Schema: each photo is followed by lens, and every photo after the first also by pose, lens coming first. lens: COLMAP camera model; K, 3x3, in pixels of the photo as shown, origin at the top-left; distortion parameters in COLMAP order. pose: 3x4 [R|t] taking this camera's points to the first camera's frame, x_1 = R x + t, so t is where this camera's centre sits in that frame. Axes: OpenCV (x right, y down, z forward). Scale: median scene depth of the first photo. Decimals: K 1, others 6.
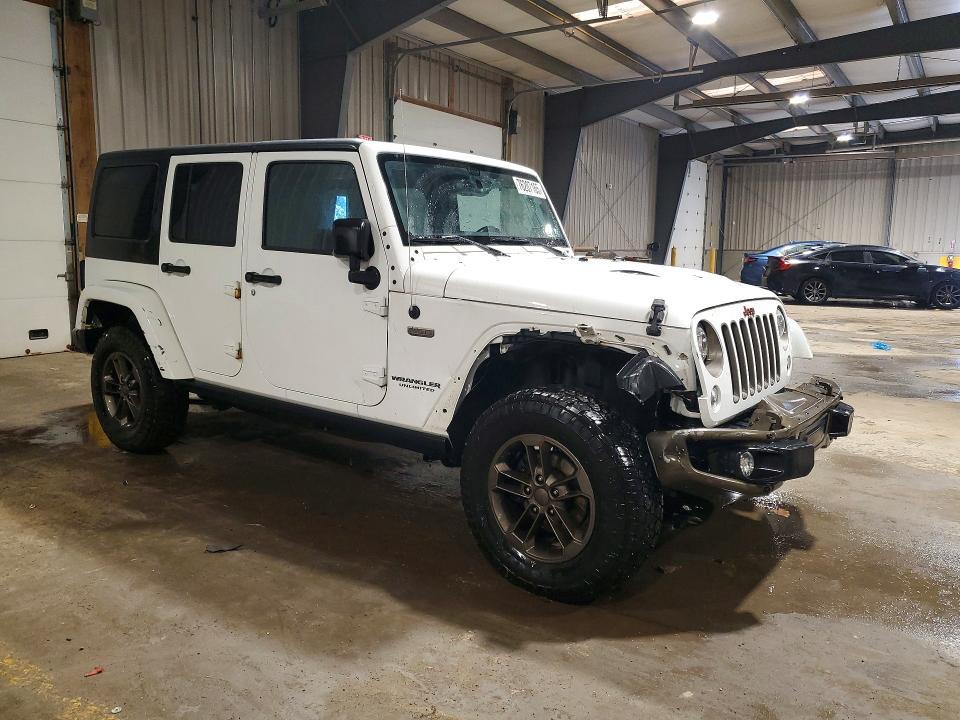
lens RADIAL K [[744.2, 0, 480.0], [0, 744.2, 360.0], [0, 0, 1]] dist [-0.007248, -0.009960]
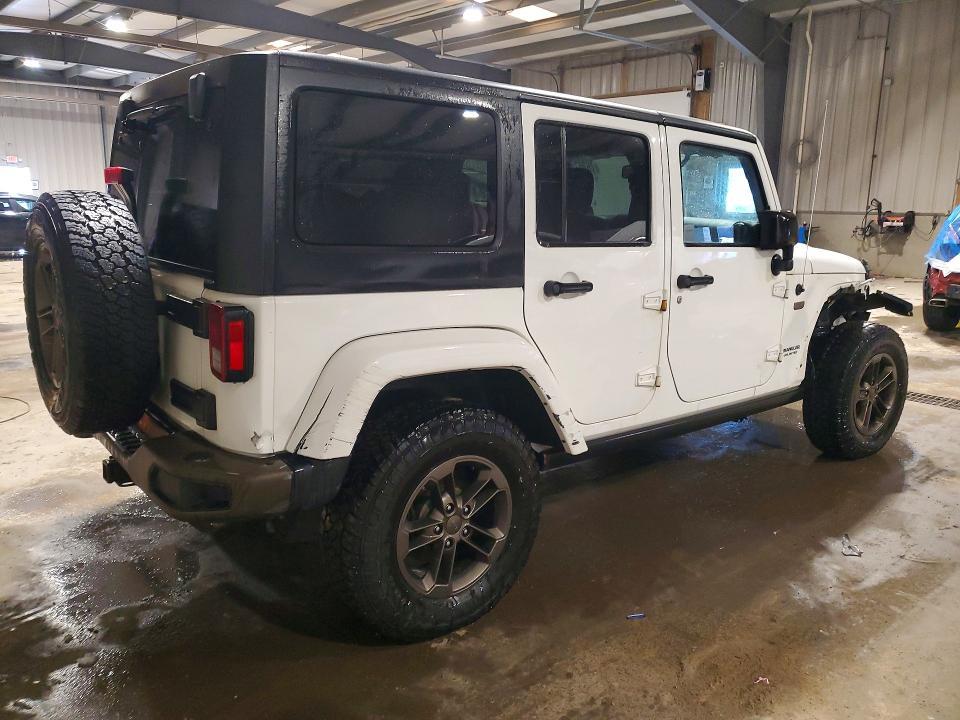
lens RADIAL K [[744.2, 0, 480.0], [0, 744.2, 360.0], [0, 0, 1]] dist [-0.007248, -0.009960]
pose [[0.270468, -0.221637, 0.936869, -1.137591], [0.146021, 0.971325, 0.187633, -0.210806], [-0.951591, 0.086054, 0.295076, 0.962260]]
